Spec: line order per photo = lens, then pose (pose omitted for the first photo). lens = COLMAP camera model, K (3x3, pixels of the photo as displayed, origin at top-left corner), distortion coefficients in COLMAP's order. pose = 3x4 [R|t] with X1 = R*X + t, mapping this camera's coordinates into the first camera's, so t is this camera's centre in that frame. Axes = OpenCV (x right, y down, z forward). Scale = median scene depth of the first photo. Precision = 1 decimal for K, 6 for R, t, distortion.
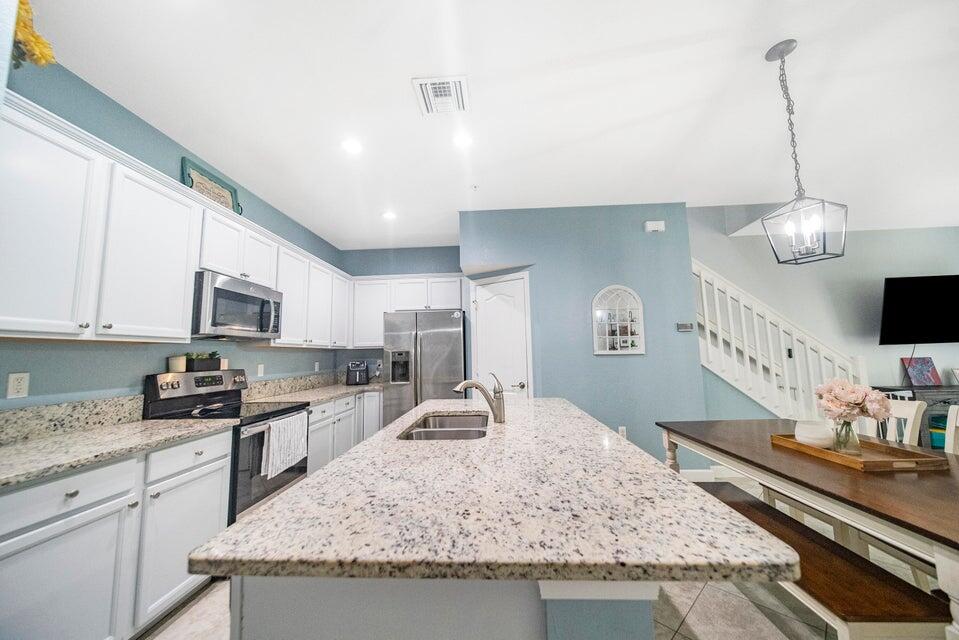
lens RADIAL K [[338.0, 0, 480.1], [0, 338.0, 318.6], [0, 0, 1]] dist [-0.000744, -0.001165]
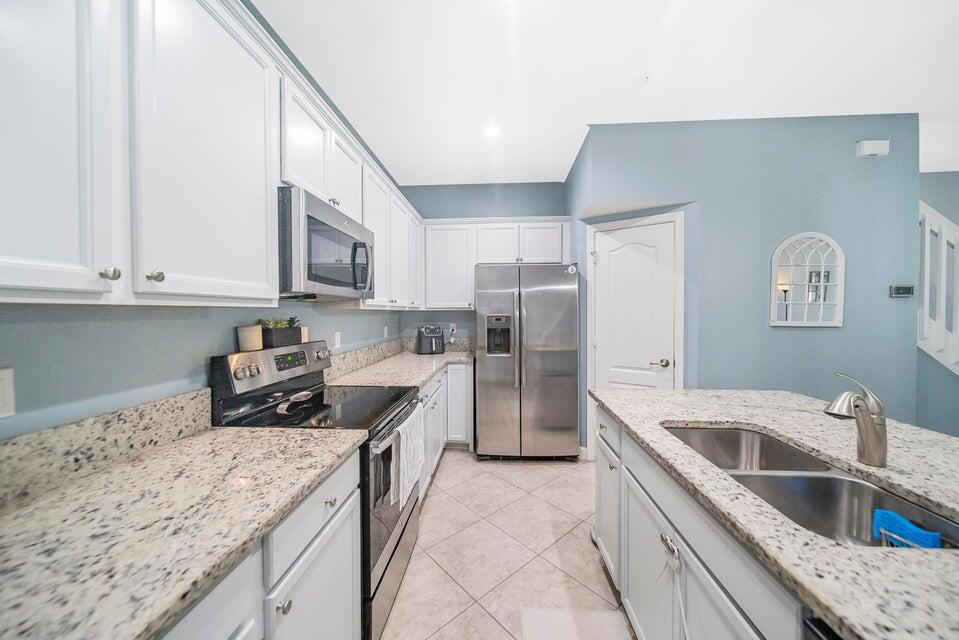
lens RADIAL K [[338.0, 0, 480.1], [0, 338.0, 318.6], [0, 0, 1]] dist [-0.000744, -0.001165]
pose [[0.999719, 0.018373, -0.015001, -0.407896], [-0.016358, 0.992035, 0.124893, 0.009316], [0.017176, -0.124612, 0.992057, 0.335607]]
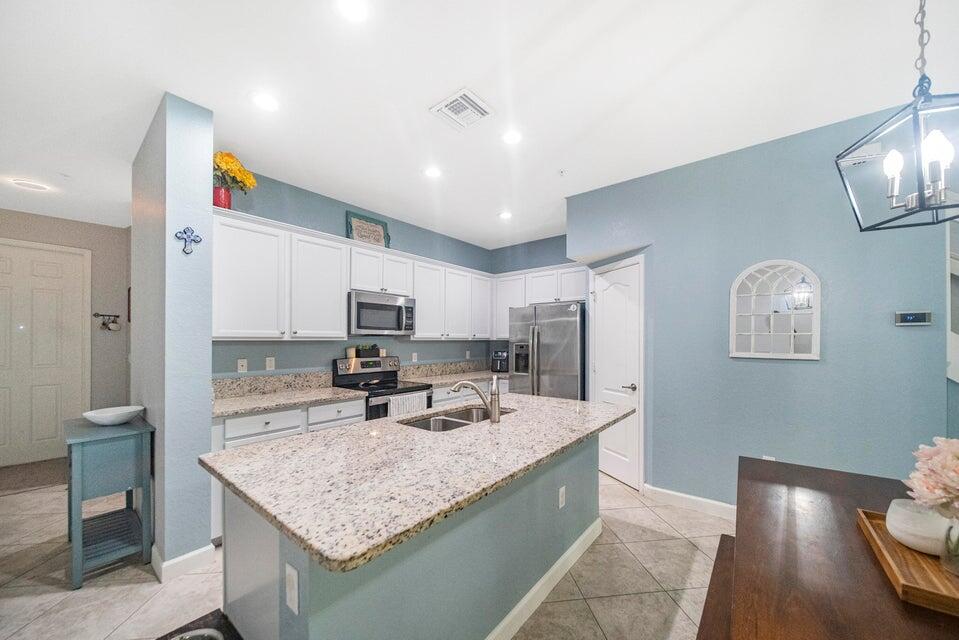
lens RADIAL K [[349.6, 0, 486.2], [0, 349.6, 338.1], [0, 0, 1]] dist [-0.000350, -0.000152]
pose [[0.811158, 0.016539, -0.584594, 0.482113], [0.046174, 0.994668, 0.092210, -0.044594], [0.583002, -0.101789, 0.806069, 0.080016]]
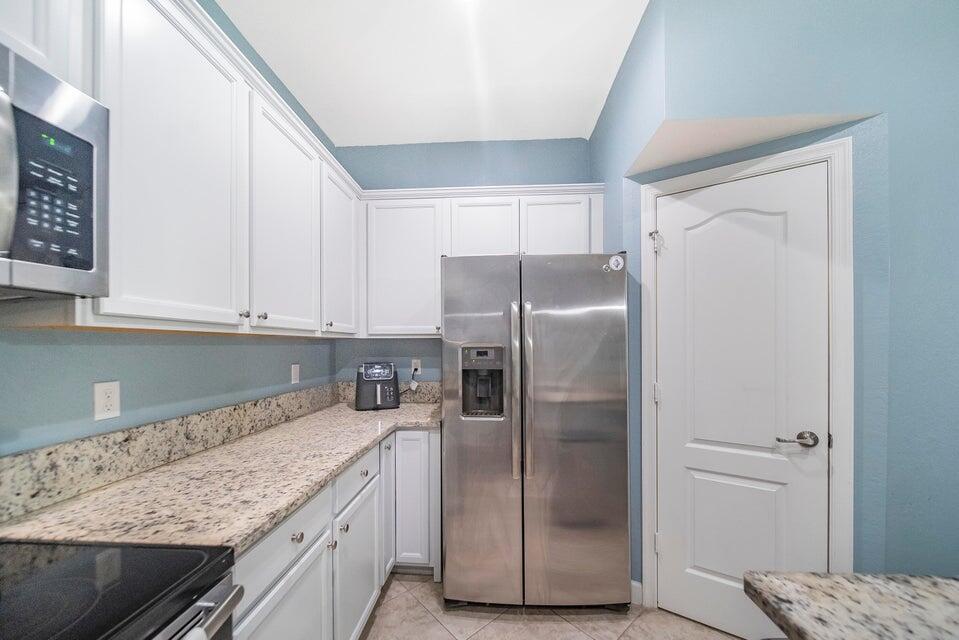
lens RADIAL K [[350.5, 0, 479.5], [0, 350.5, 345.9], [0, 0, 1]] dist [0.000034, -0.000044]
pose [[0.999766, 0.019166, -0.009988, -0.359874], [-0.017961, 0.993851, 0.109257, 0.072182], [0.012020, -0.109052, 0.993963, 0.849797]]
